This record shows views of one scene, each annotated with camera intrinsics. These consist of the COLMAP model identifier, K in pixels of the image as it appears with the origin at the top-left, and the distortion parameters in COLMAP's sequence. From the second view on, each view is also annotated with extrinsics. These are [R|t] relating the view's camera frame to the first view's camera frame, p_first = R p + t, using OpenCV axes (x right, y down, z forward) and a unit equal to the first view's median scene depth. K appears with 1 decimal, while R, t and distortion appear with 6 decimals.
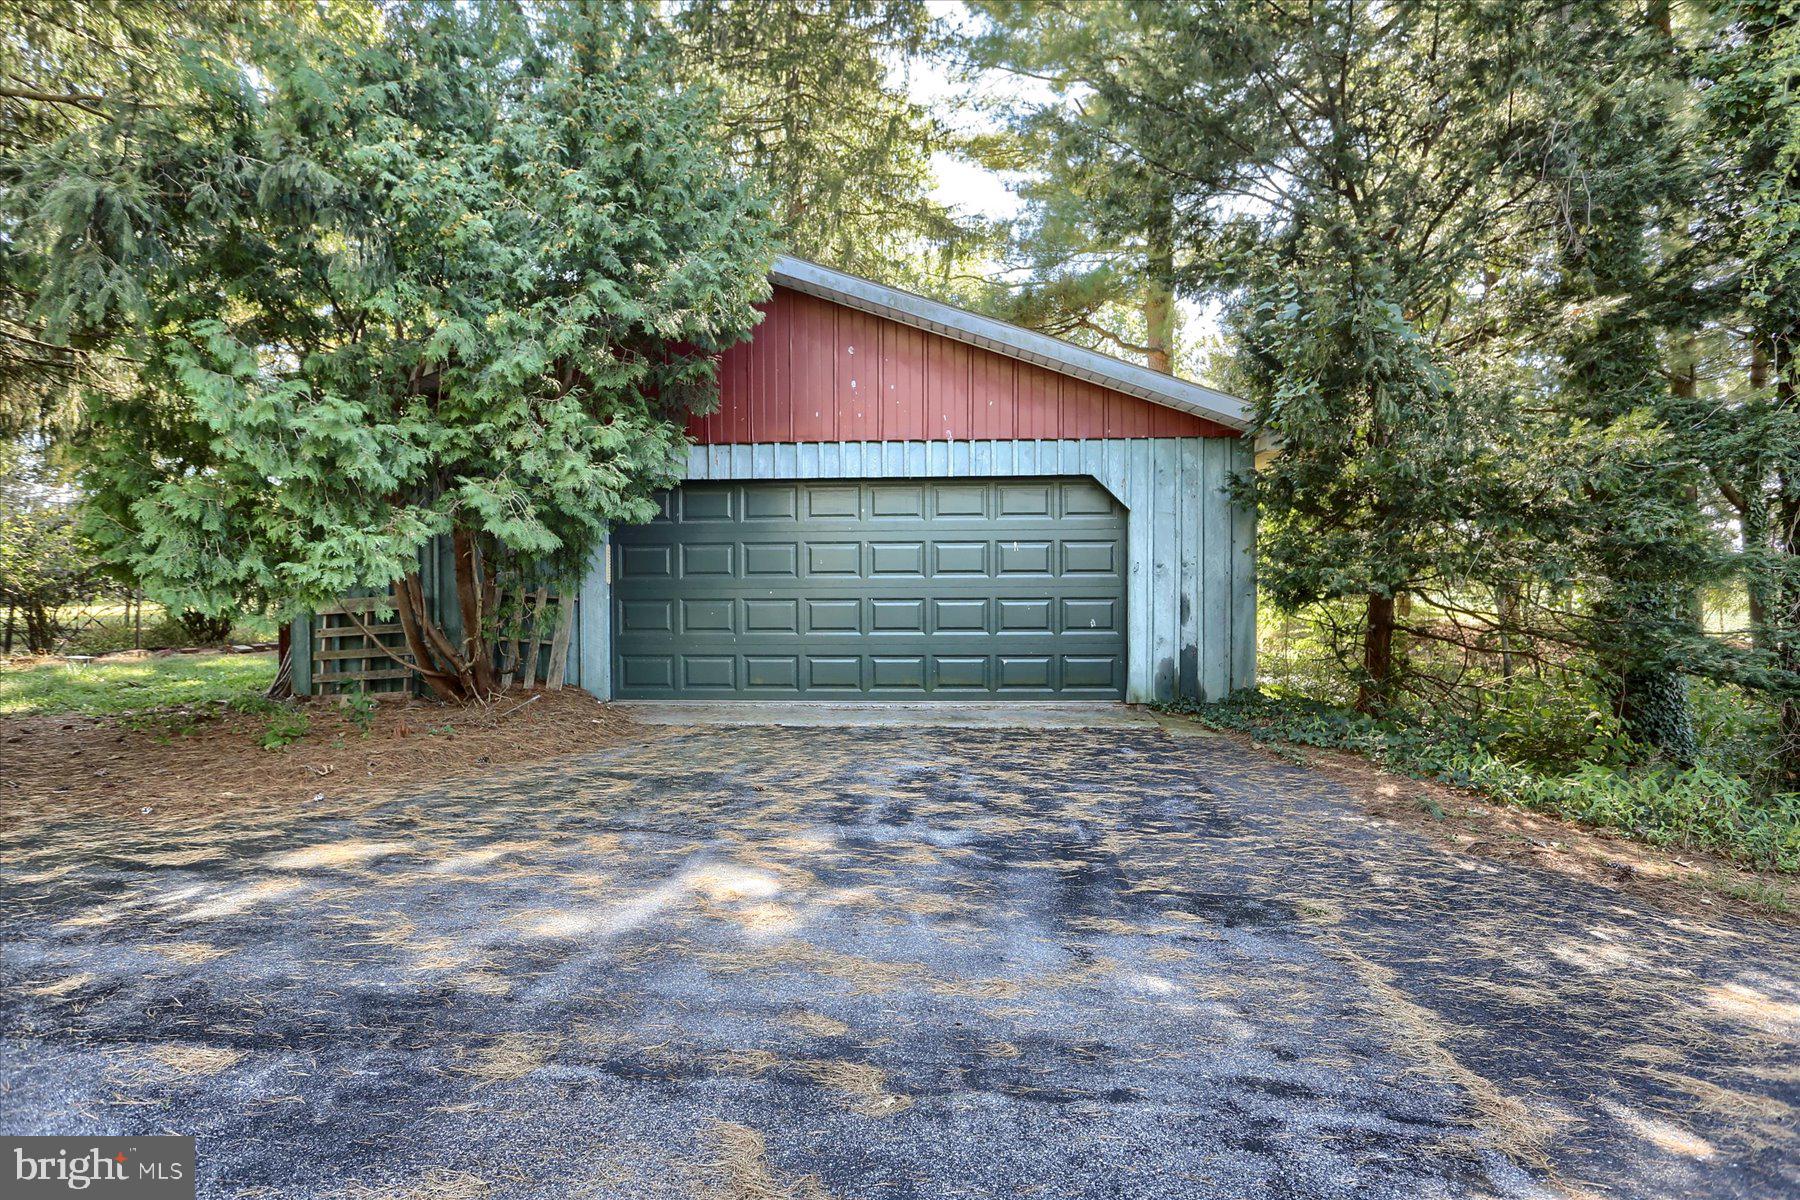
lens RADIAL K [[983.9, 0, 900.0], [0, 983.9, 600.0], [0, 0, 1]] dist [-0.001982, -0.000089]
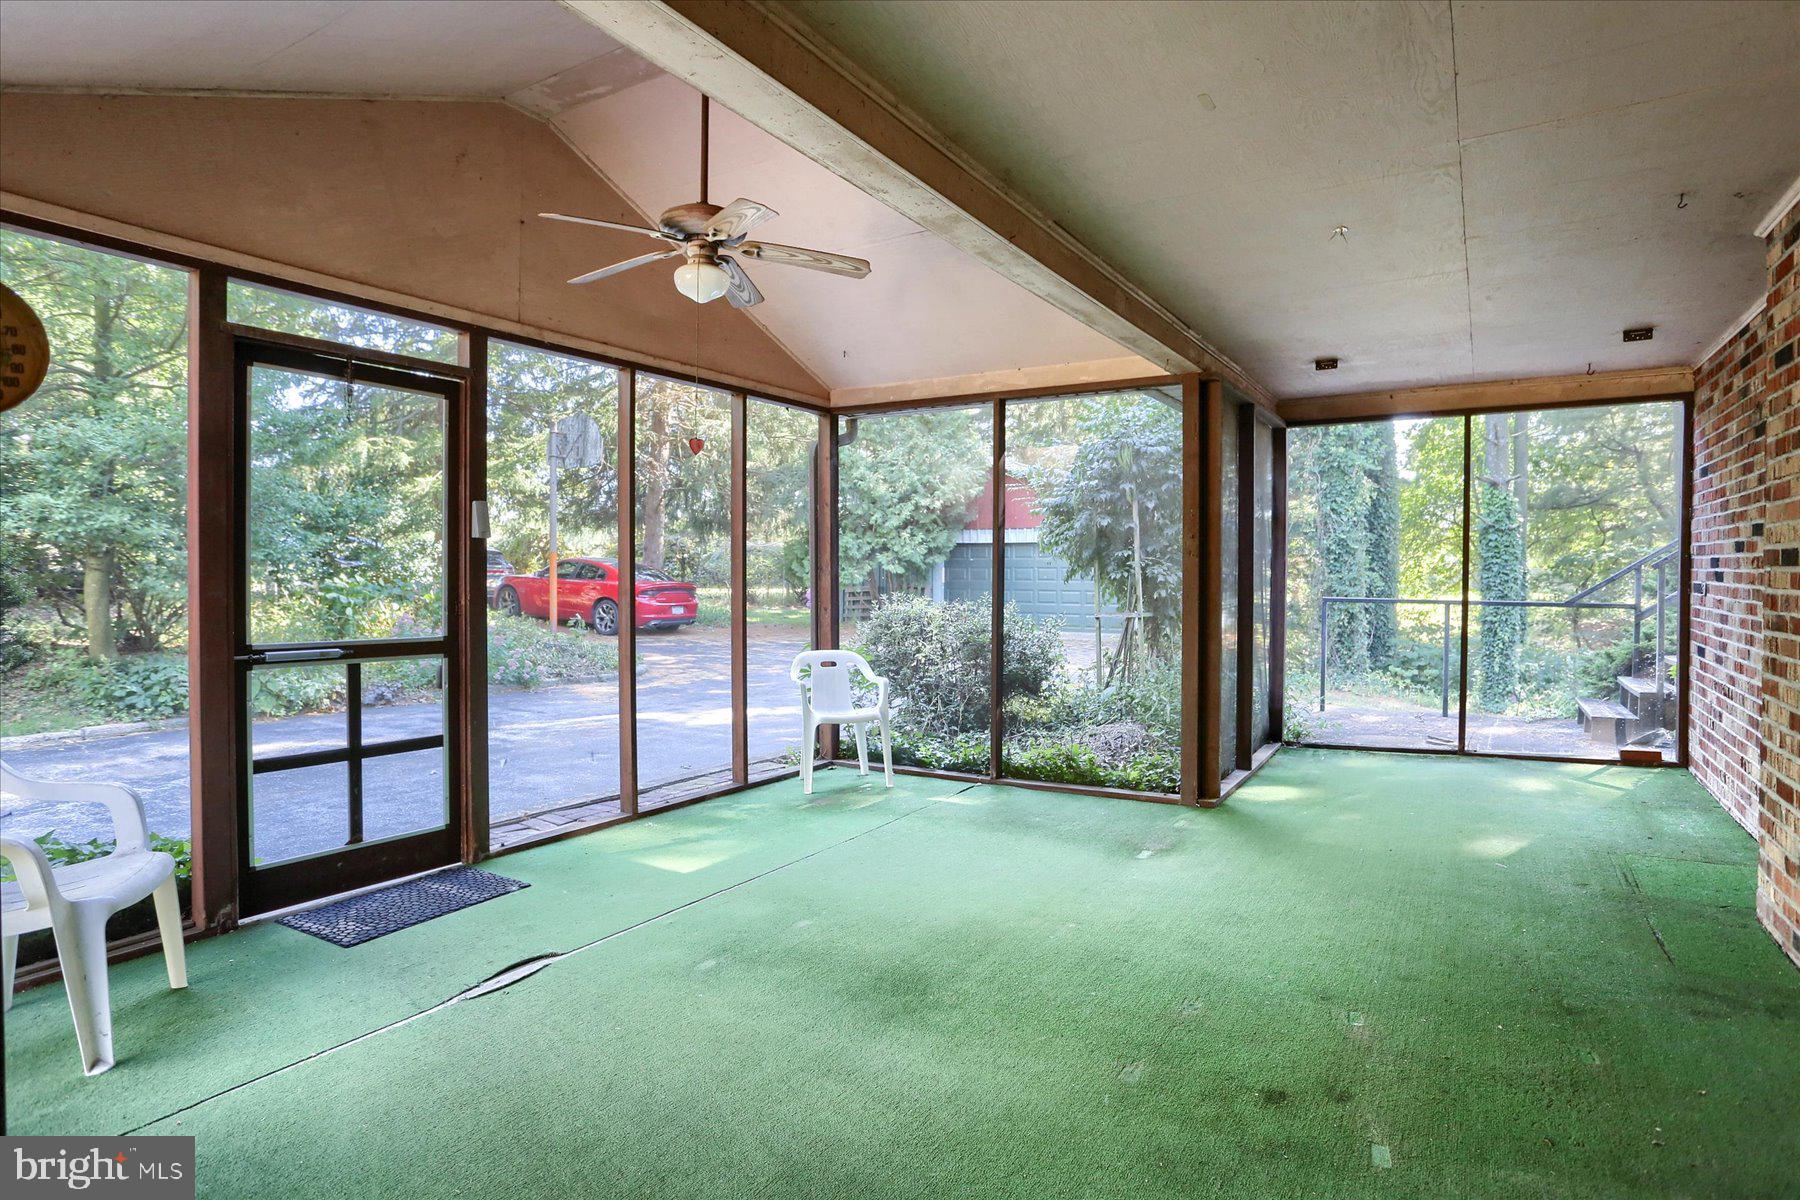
lens RADIAL K [[983.9, 0, 900.0], [0, 983.9, 600.0], [0, 0, 1]] dist [-0.001982, -0.000089]
pose [[0.878089, 0.013152, -0.478316, 1.351339], [-0.013242, 0.999907, 0.003184, 0.034966], [0.478313, 0.003537, 0.878182, -2.129458]]
